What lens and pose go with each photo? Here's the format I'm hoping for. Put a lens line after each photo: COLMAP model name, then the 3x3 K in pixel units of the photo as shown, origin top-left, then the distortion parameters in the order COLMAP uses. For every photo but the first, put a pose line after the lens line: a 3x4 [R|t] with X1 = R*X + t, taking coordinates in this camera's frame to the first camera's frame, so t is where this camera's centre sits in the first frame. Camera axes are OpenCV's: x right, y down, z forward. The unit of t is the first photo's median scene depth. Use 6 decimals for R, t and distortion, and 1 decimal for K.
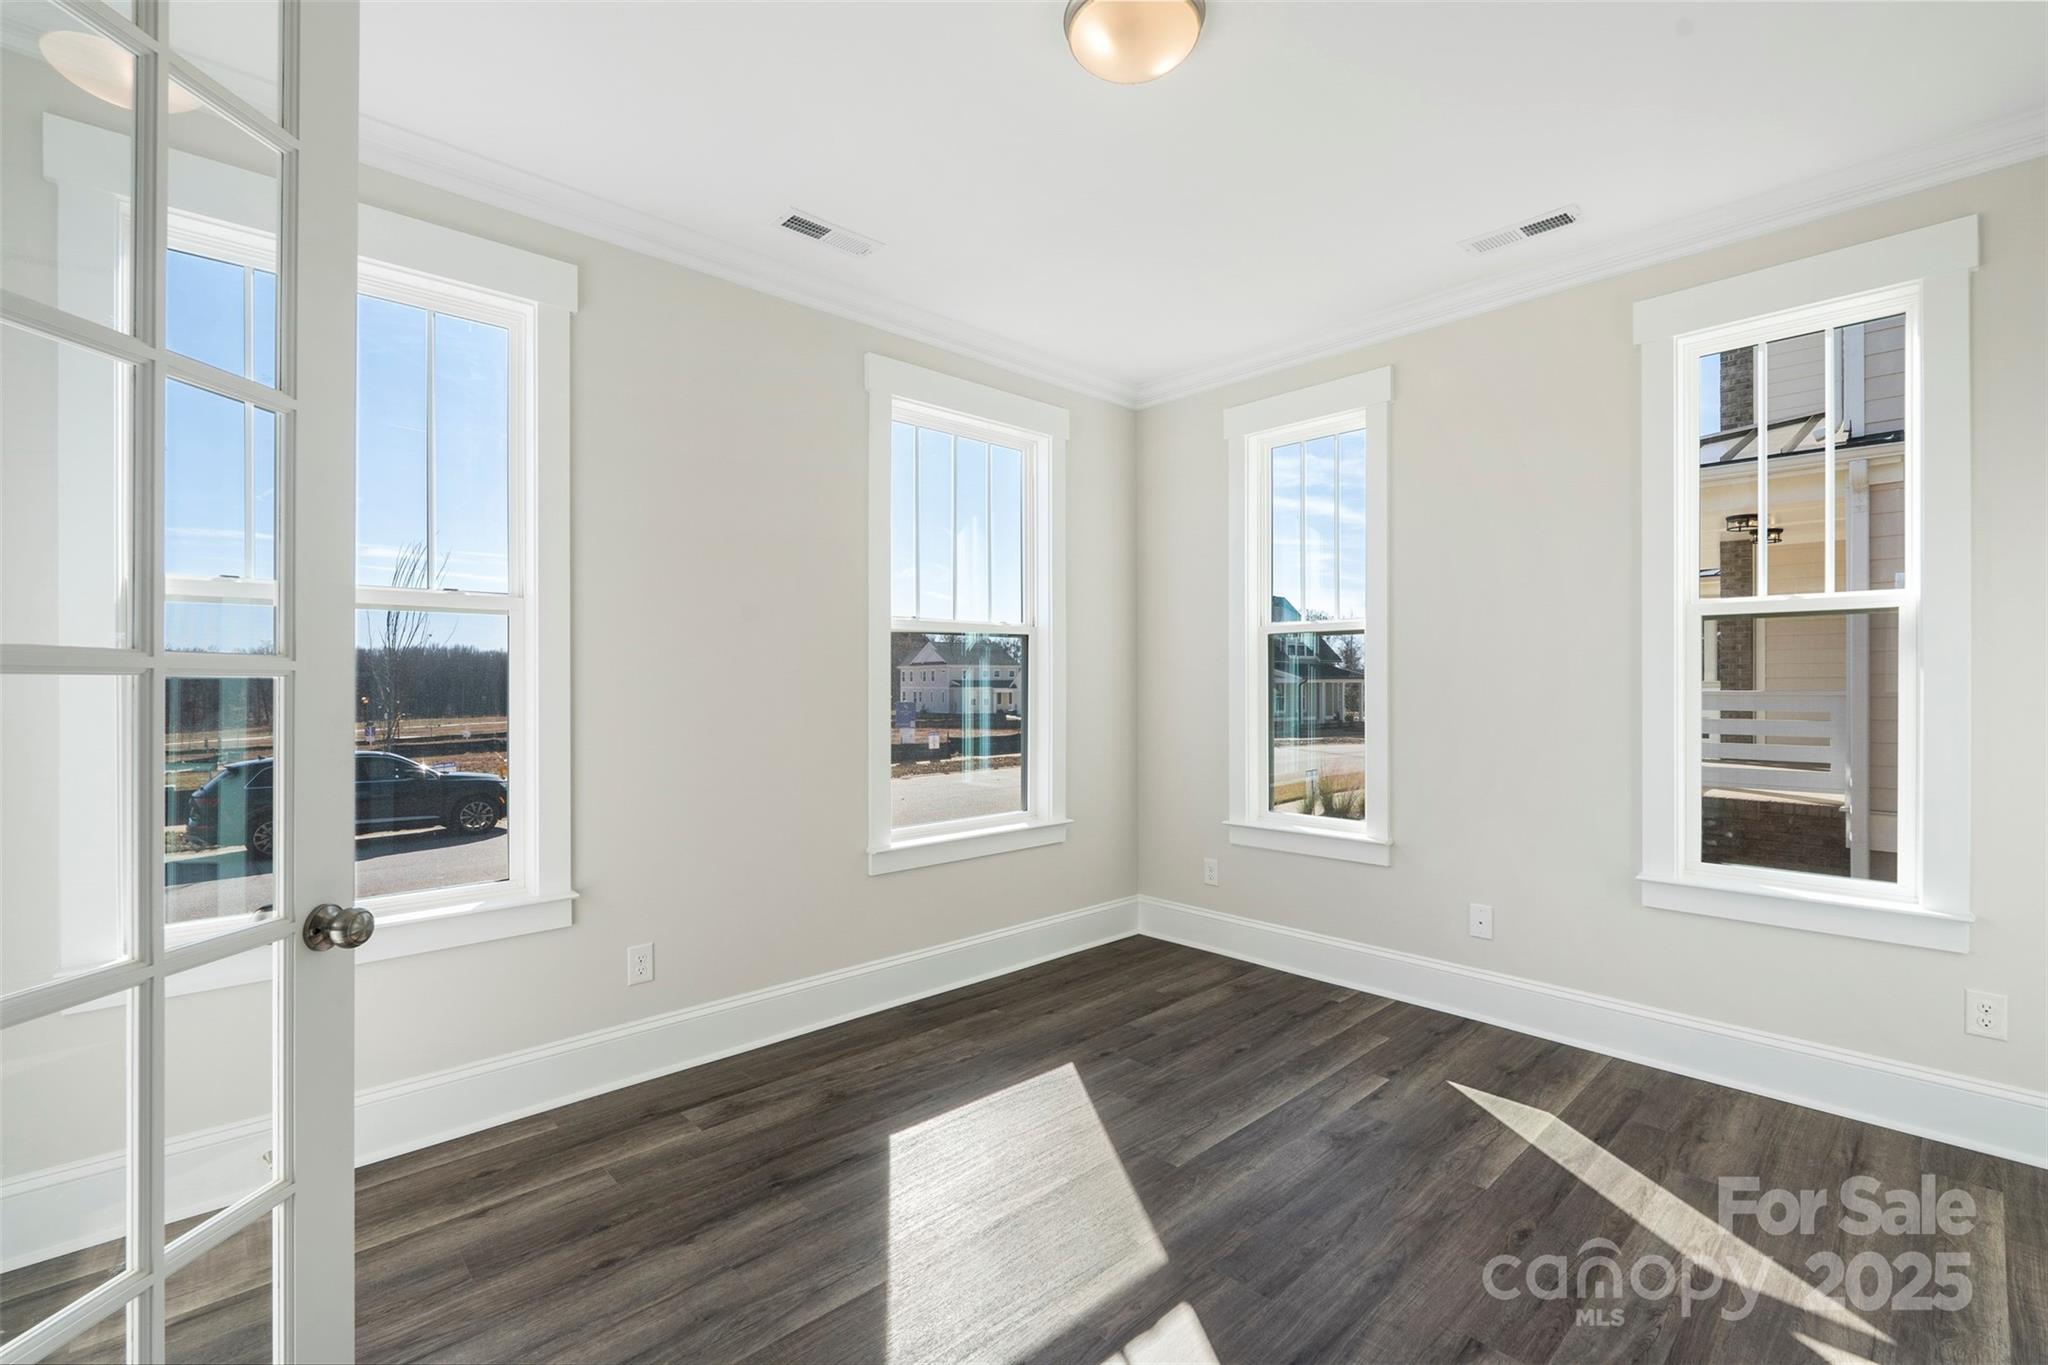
lens RADIAL K [[907.1, 0, 1013.8], [0, 907.1, 681.8], [0, 0, 1]] dist [-0.004049, 0.000519]
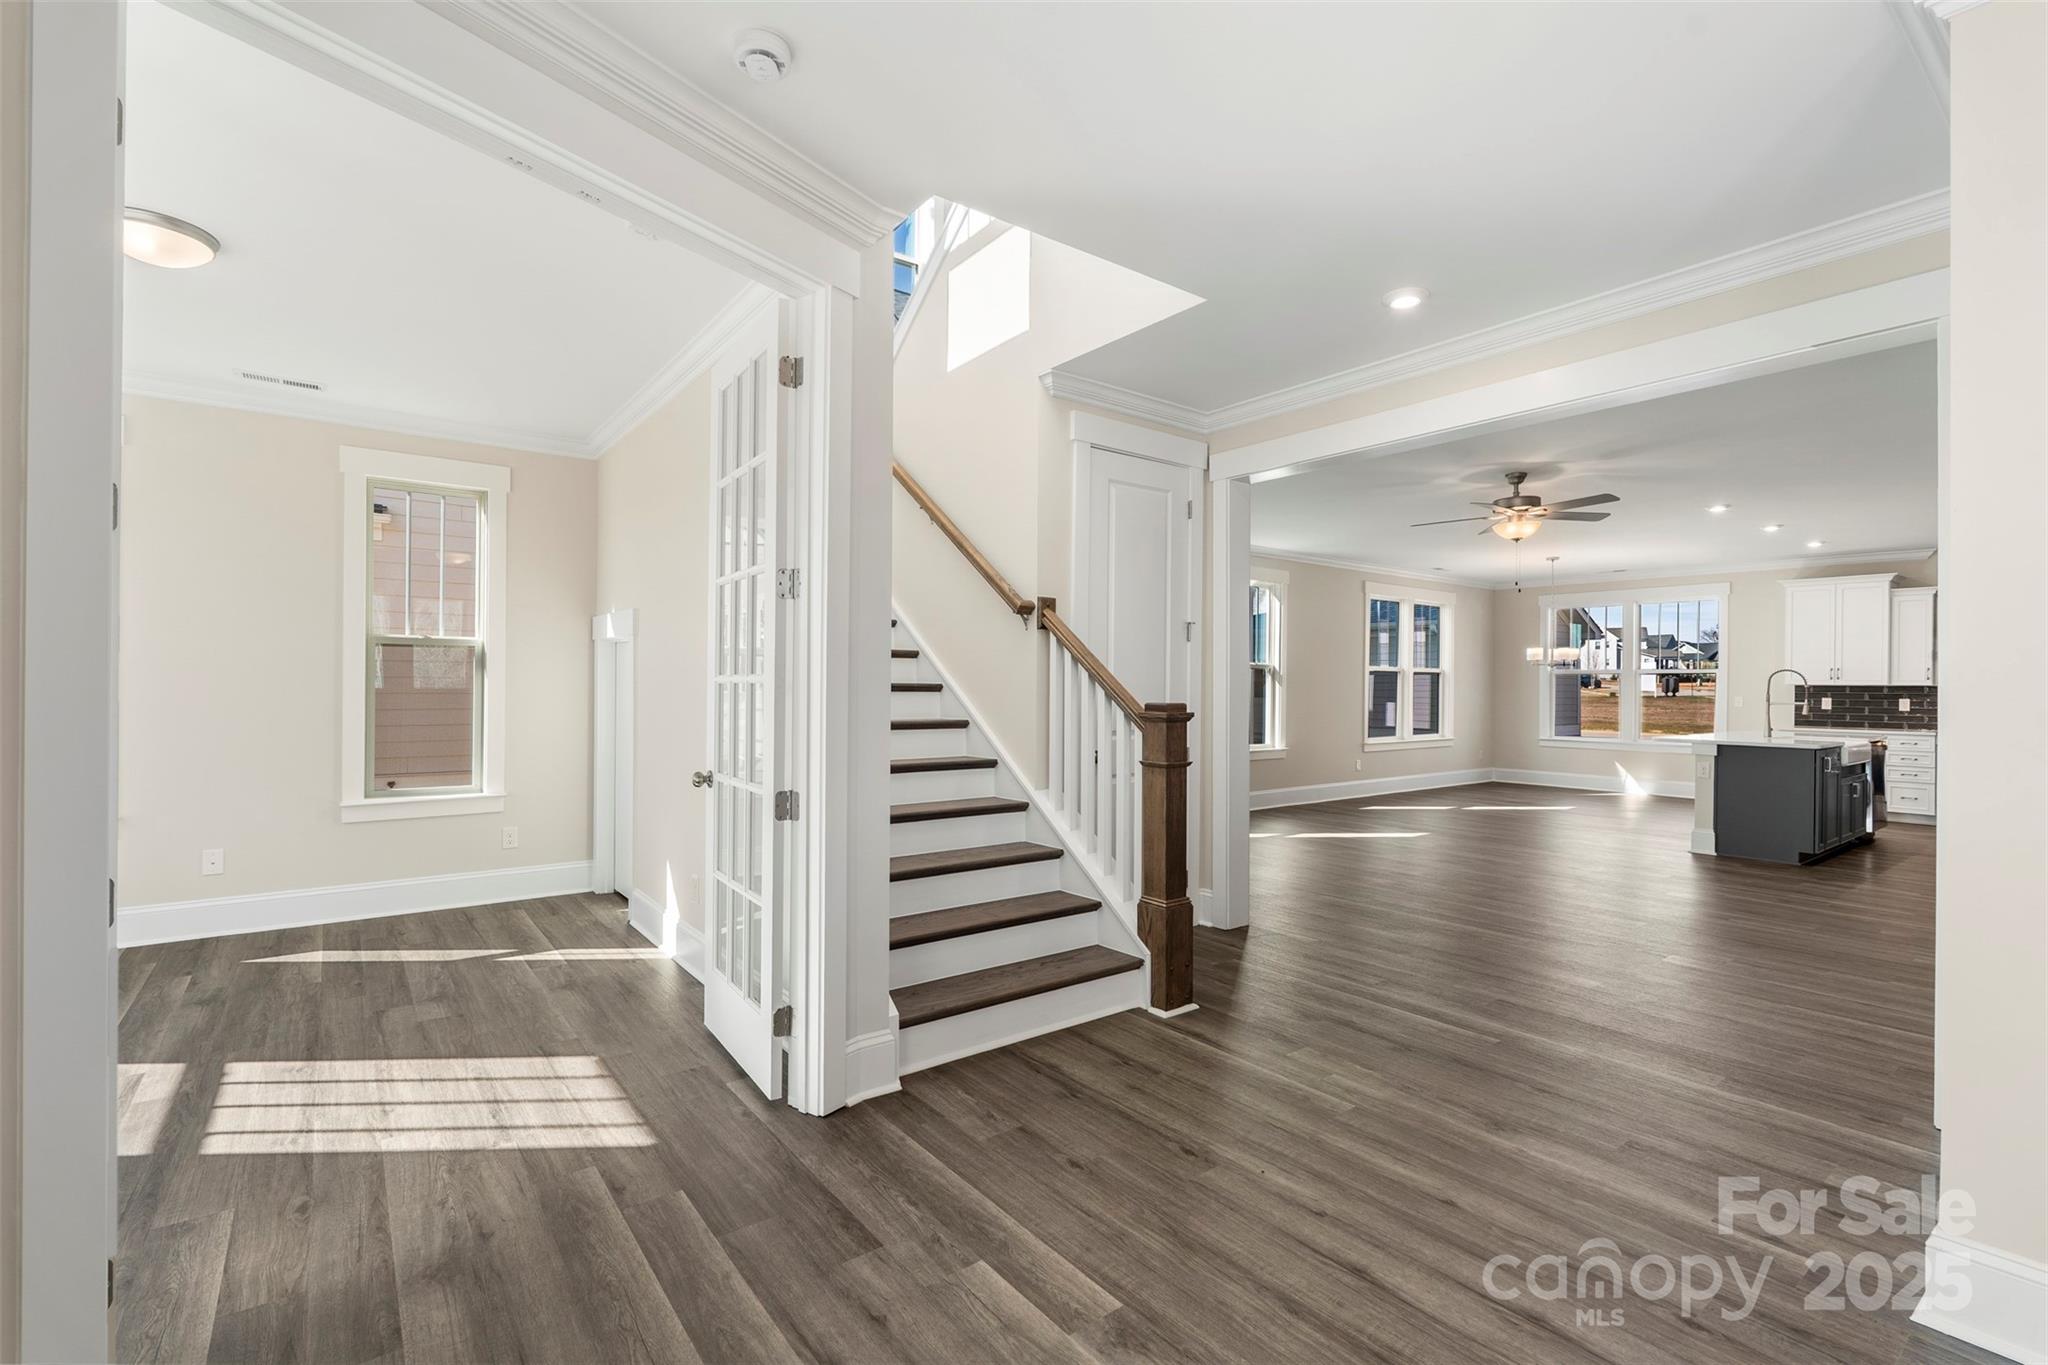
lens RADIAL K [[907.1, 0, 1011.5], [0, 907.1, 687.5], [0, 0, 1]] dist [-0.004049, 0.000519]
pose [[0.118008, -0.000407, 0.993013, -0.781780], [-0.008931, 0.999959, 0.001471, -0.003321], [-0.992972, -0.009042, 0.118000, -0.371347]]
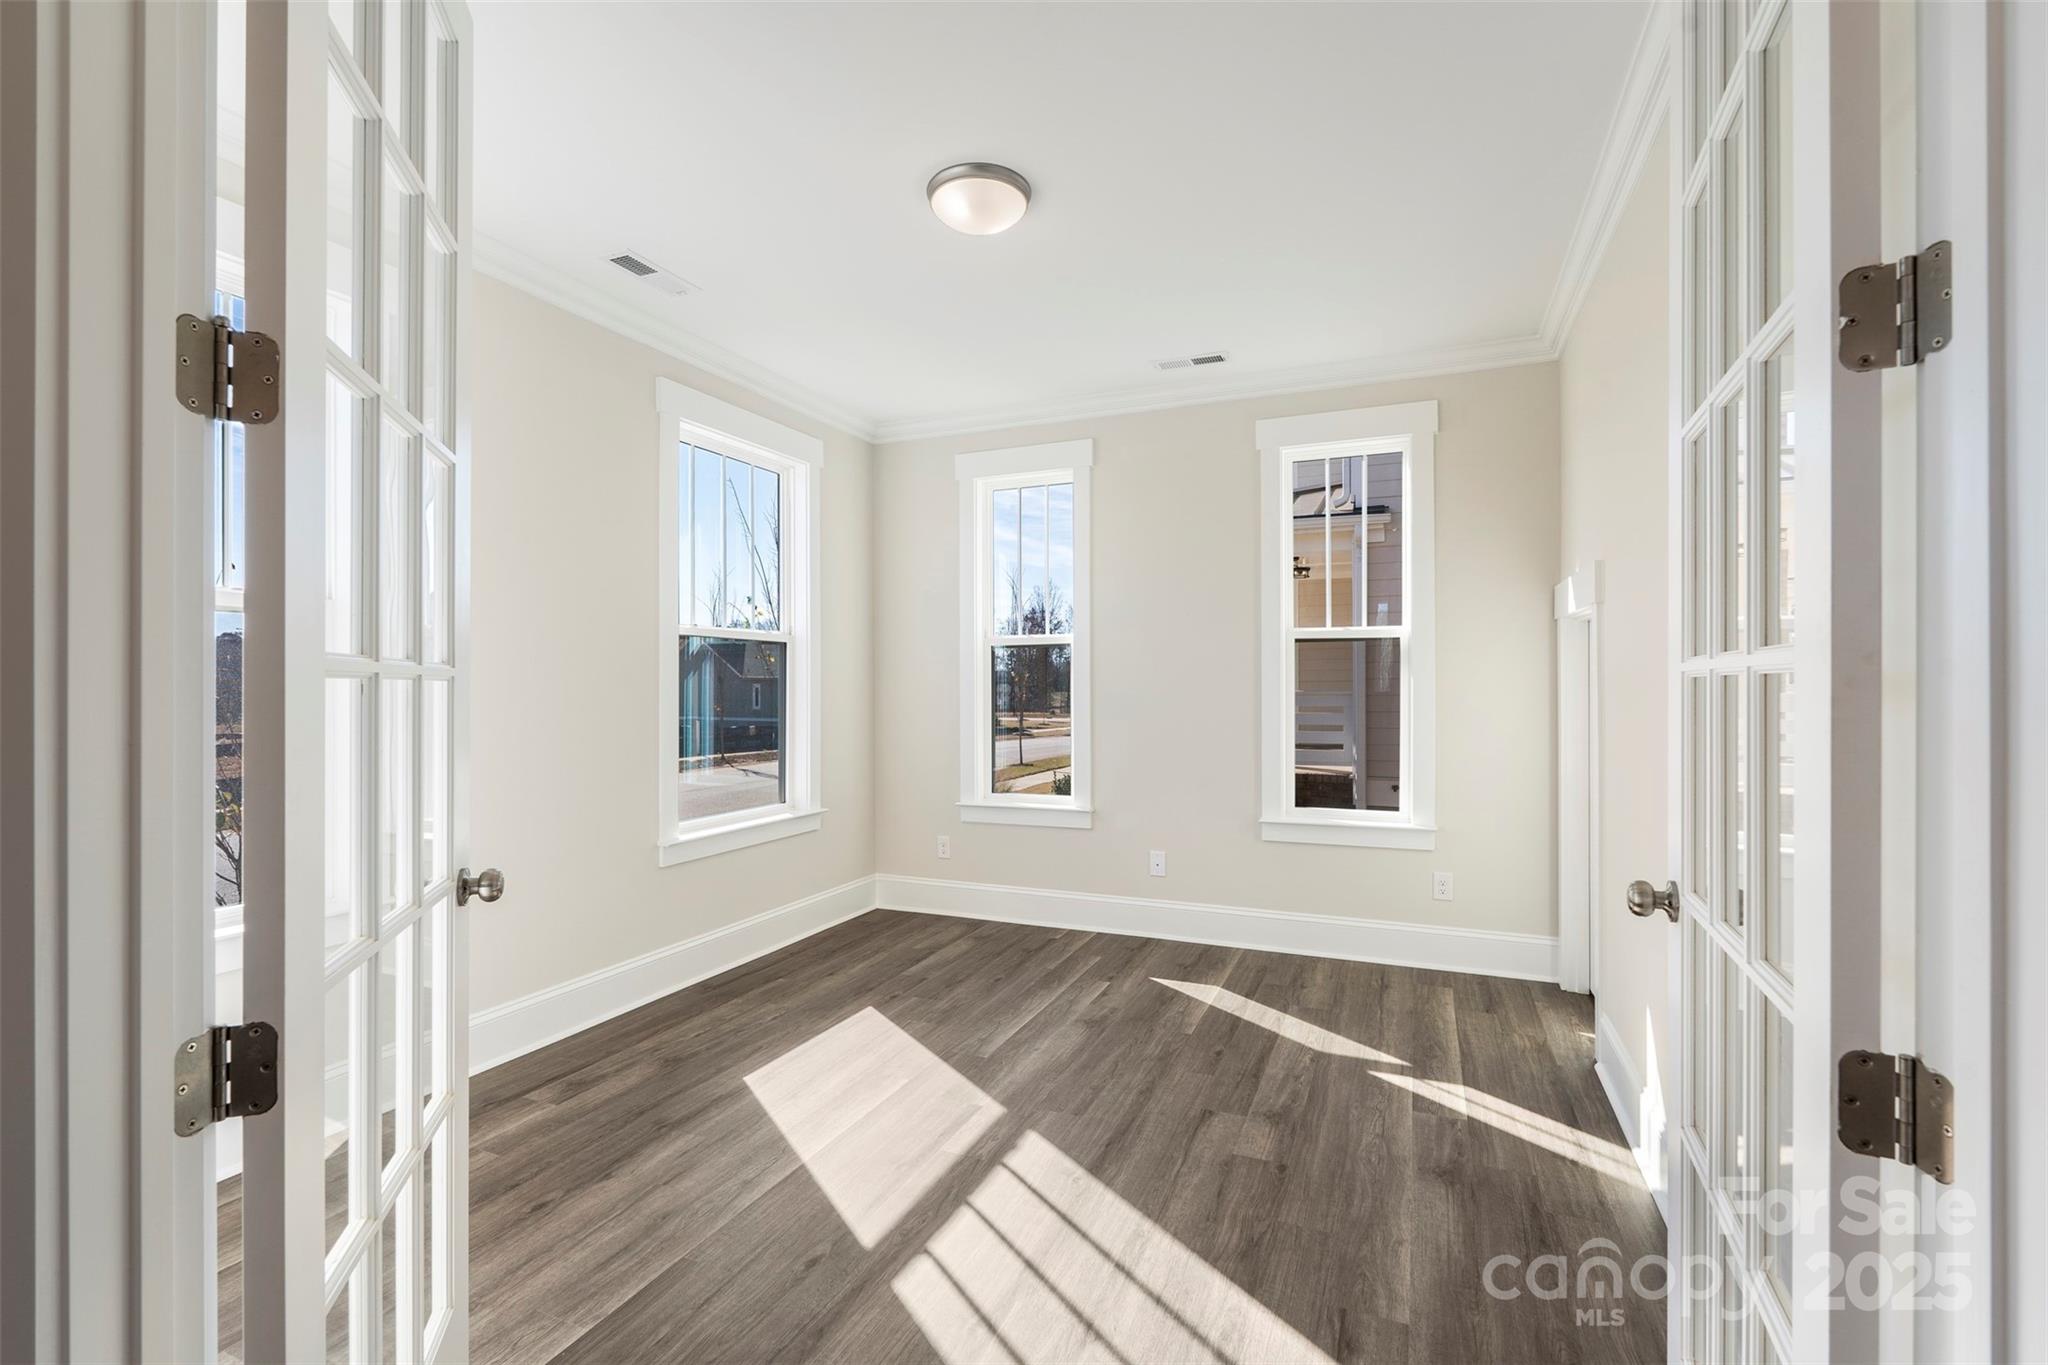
lens RADIAL K [[907.1, 0, 1022.3], [0, 907.1, 680.7], [0, 0, 1]] dist [-0.004049, 0.000519]
pose [[0.918007, 0.000725, 0.396562, -0.234740], [0.001132, 0.999989, -0.004449, -0.000037], [-0.396561, 0.004533, 0.917997, -0.178302]]
